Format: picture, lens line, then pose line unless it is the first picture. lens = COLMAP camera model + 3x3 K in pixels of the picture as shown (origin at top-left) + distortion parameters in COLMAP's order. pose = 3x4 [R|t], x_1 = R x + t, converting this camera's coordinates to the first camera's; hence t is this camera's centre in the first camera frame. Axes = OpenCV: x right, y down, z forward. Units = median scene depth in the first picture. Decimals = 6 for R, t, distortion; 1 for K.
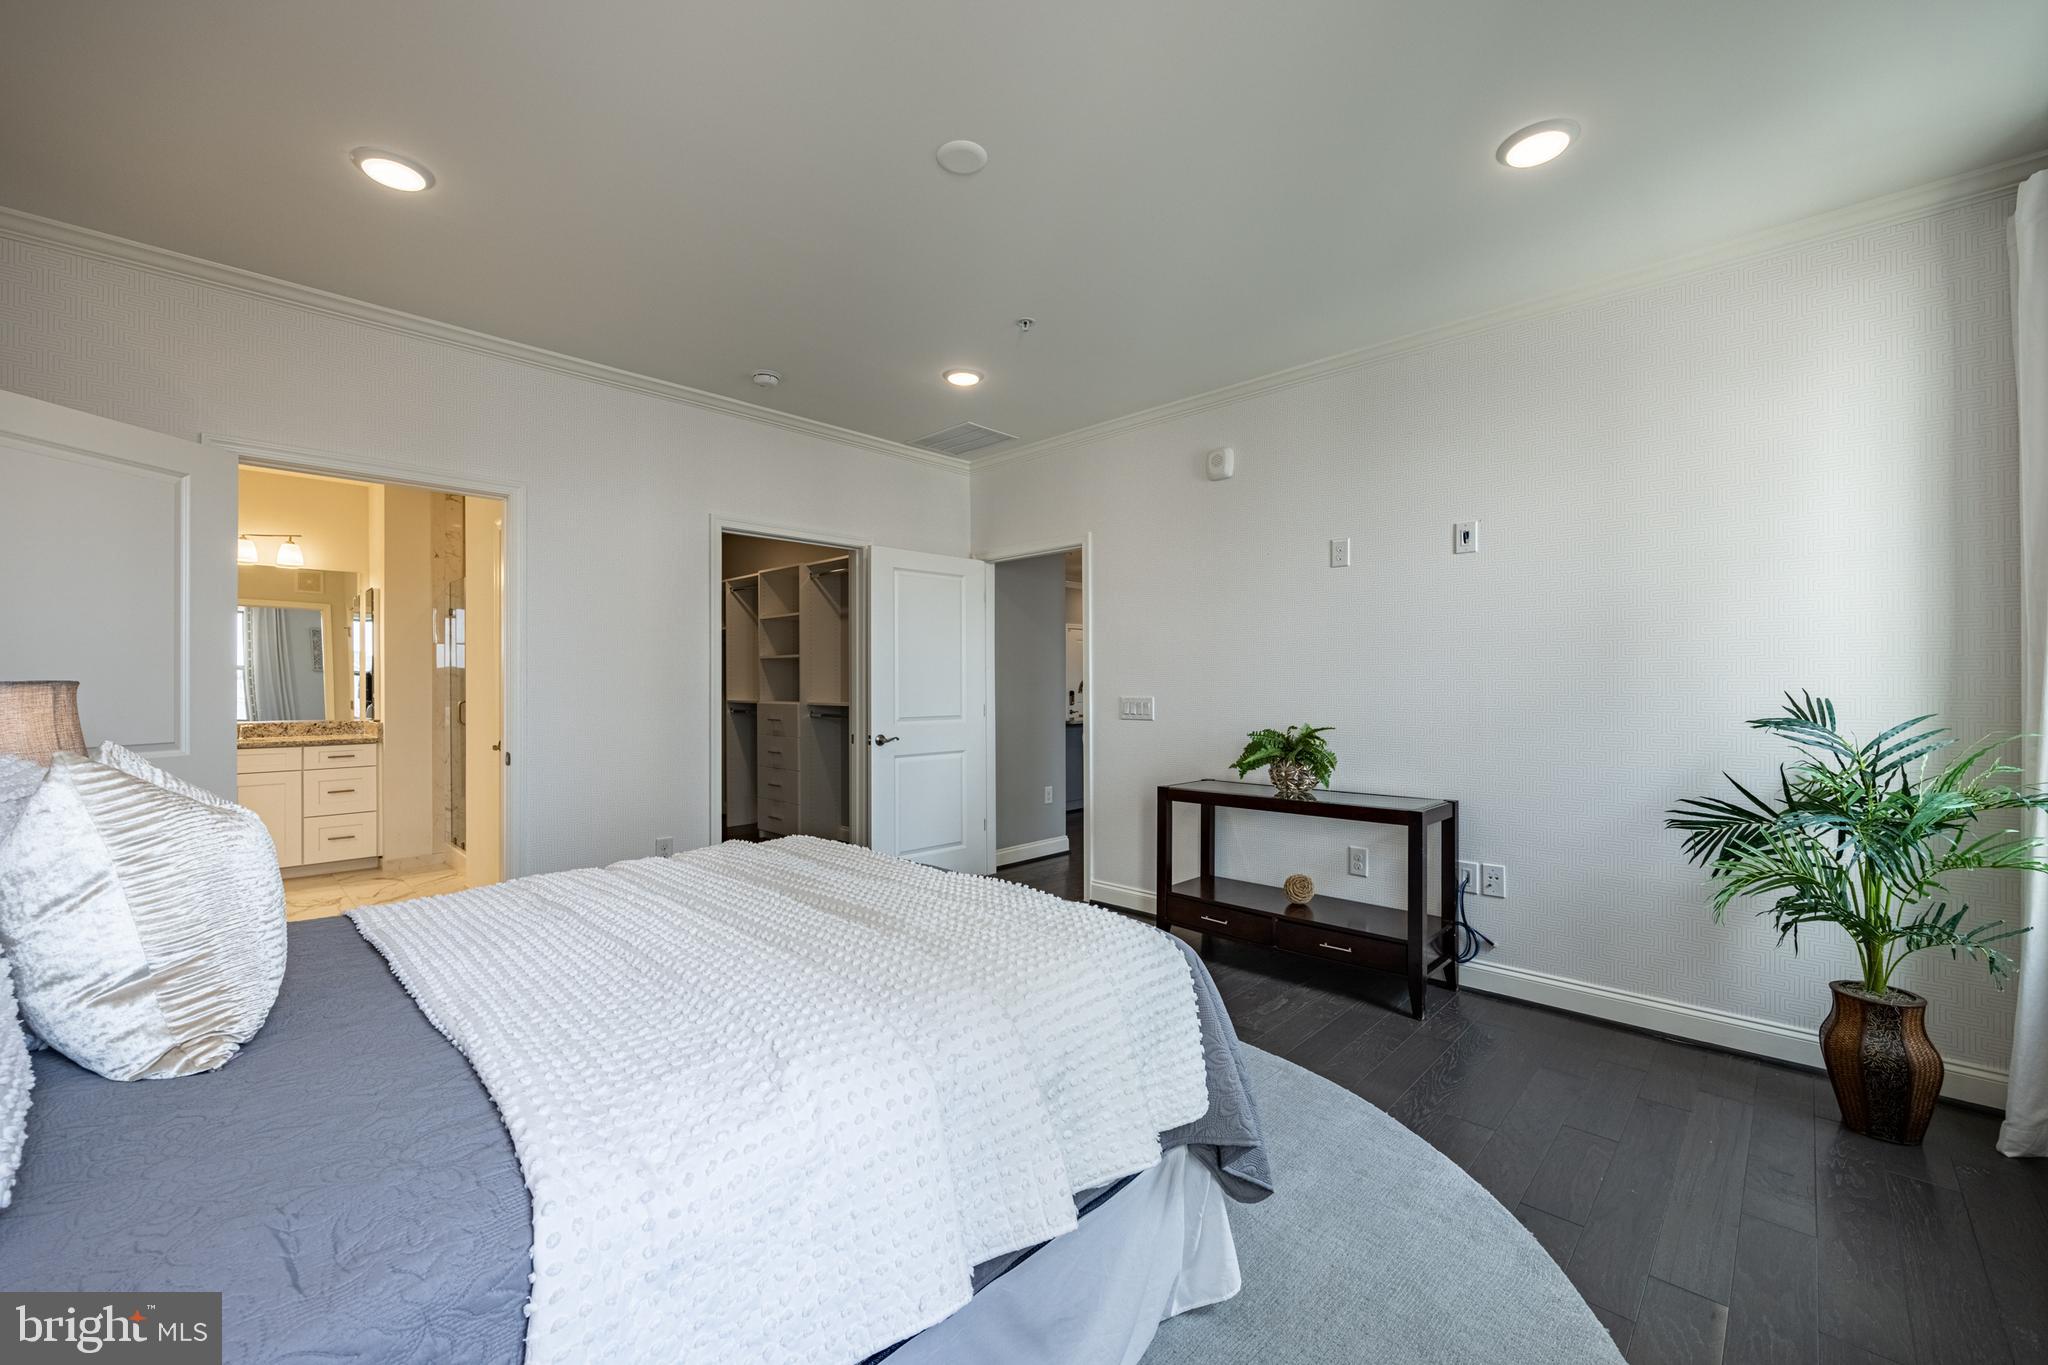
lens RADIAL K [[814.5, 0, 1020.4], [0, 814.5, 677.0], [0, 0, 1]] dist [-0.001833, 0.000043]
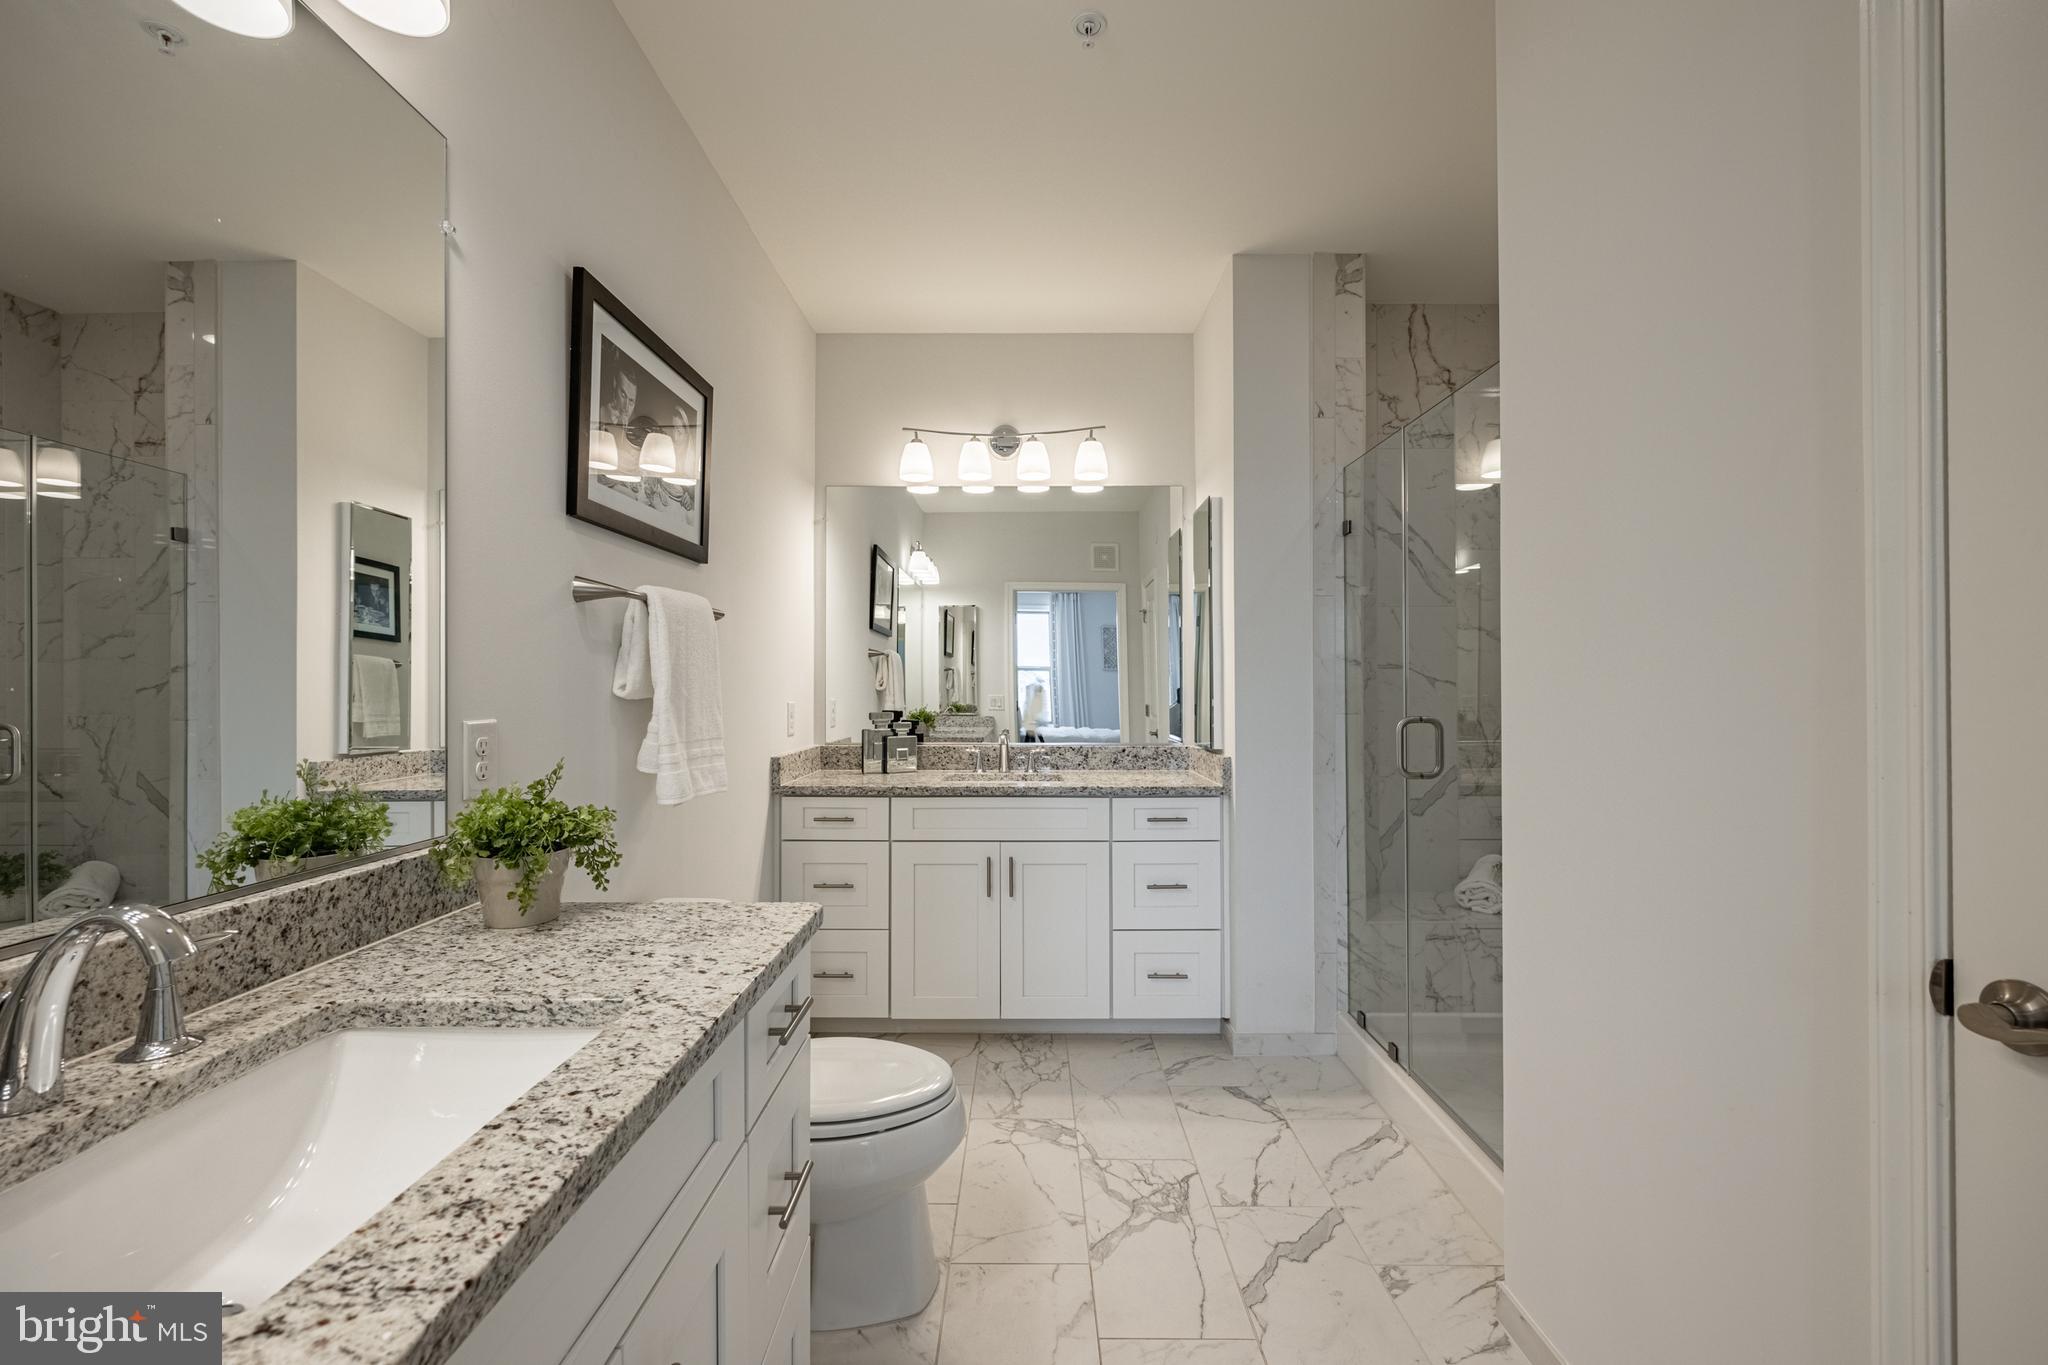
lens RADIAL K [[814.5, 0, 1021.5], [0, 814.5, 684.1], [0, 0, 1]] dist [-0.001833, 0.000043]
pose [[0.690109, 0.002191, -0.723702, -0.511937], [0.002495, 0.999982, 0.005408, 0.008455], [0.723701, -0.005538, 0.690092, 0.562897]]
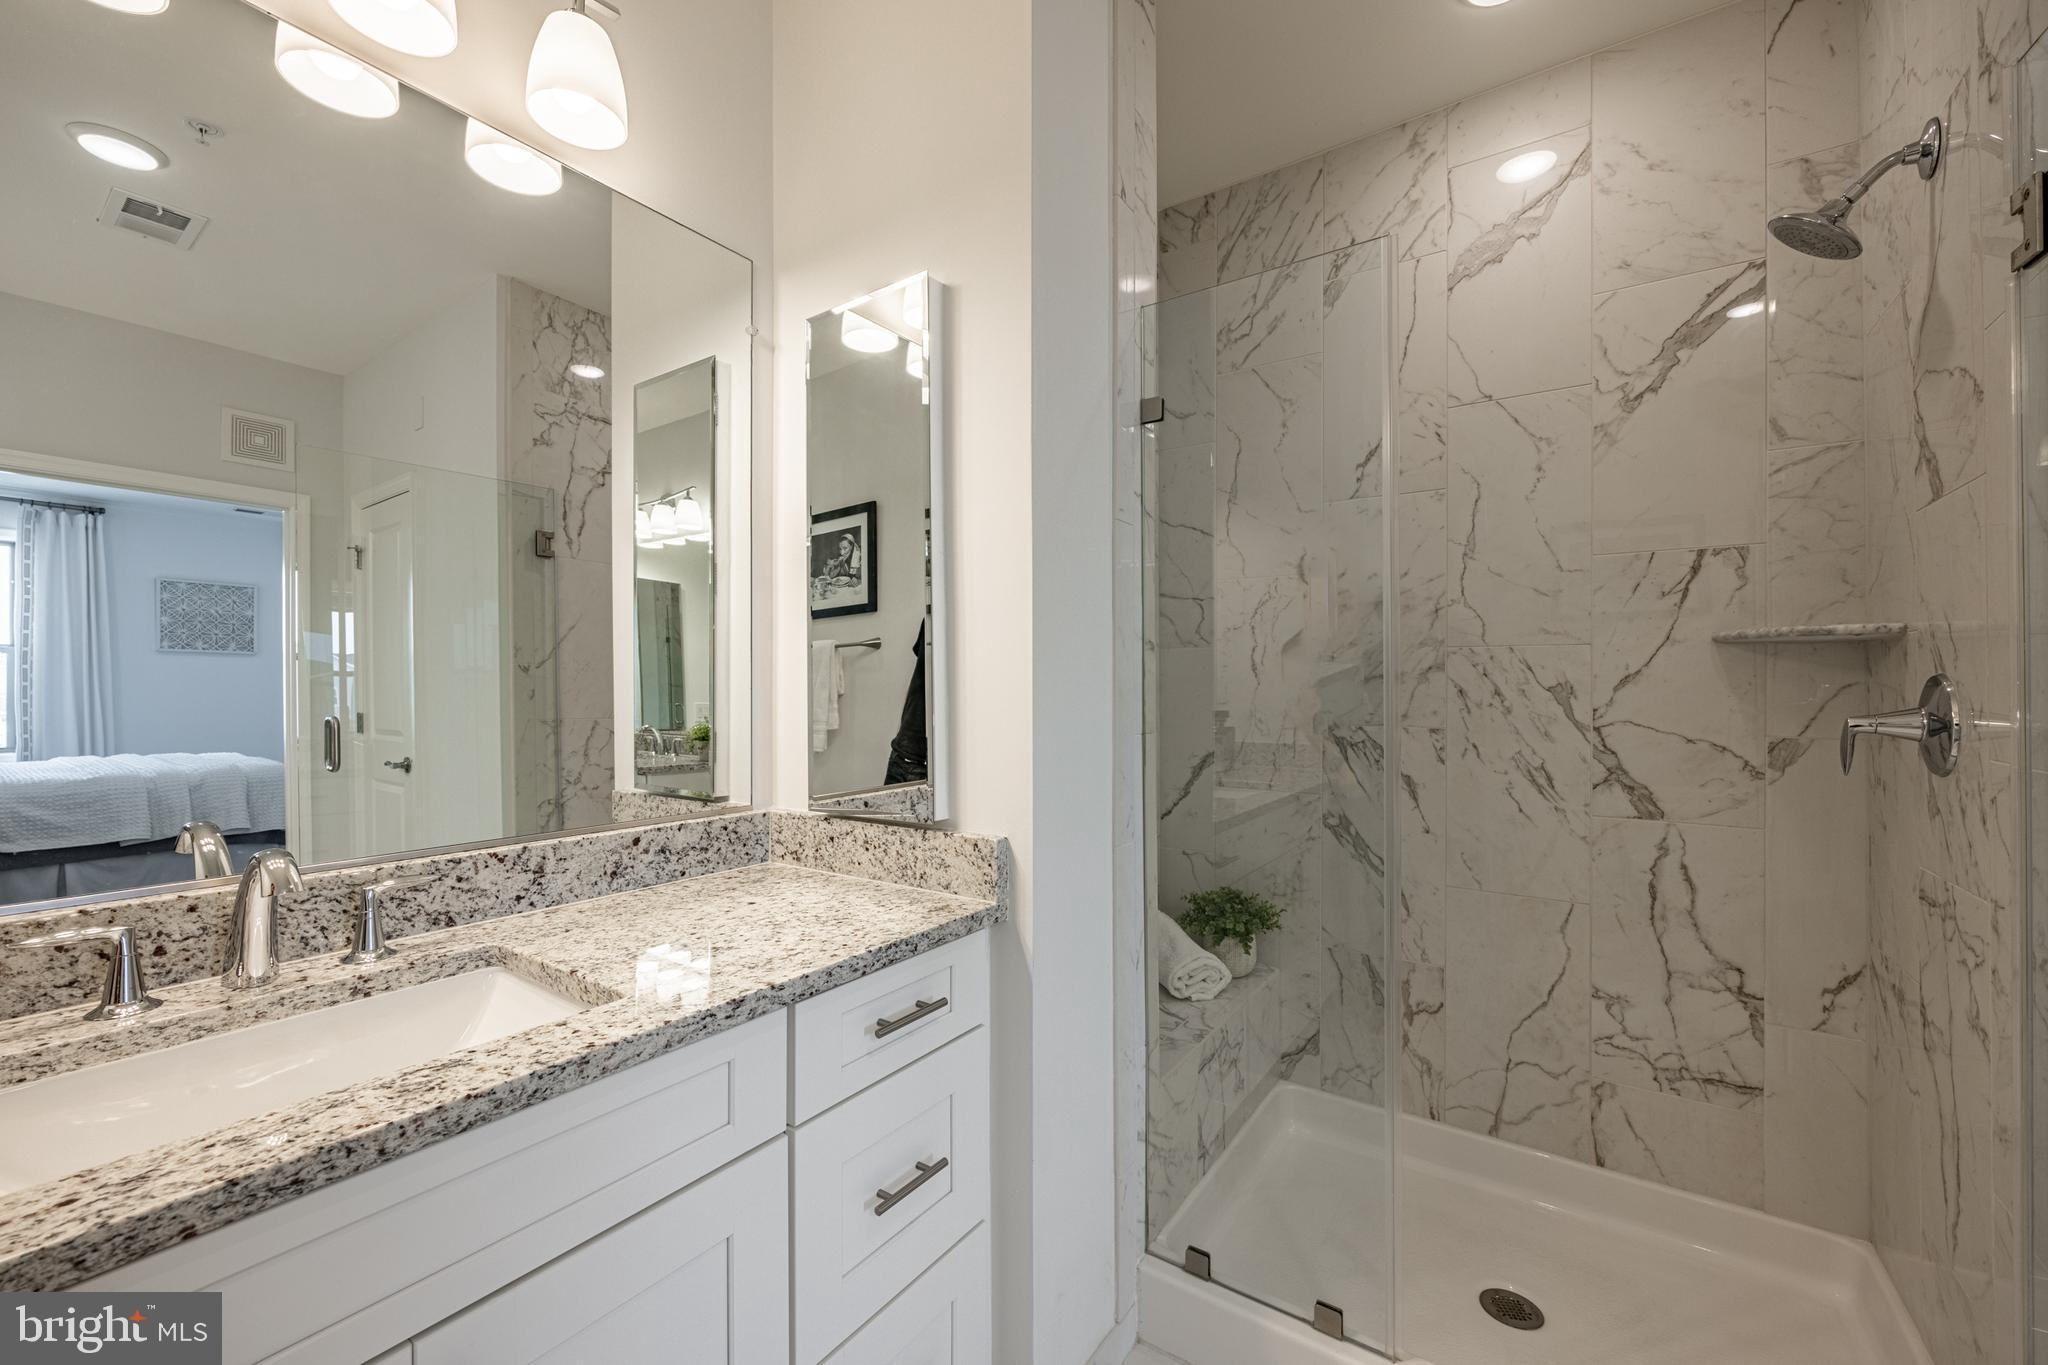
lens RADIAL K [[814.5, 0, 1018.5], [0, 814.5, 682.4], [0, 0, 1]] dist [-0.001833, 0.000043]
pose [[0.987377, 0.008050, 0.158181, -0.812367], [-0.008220, 0.999966, 0.000421, 0.011407], [-0.158172, -0.001716, 0.987410, 0.764918]]
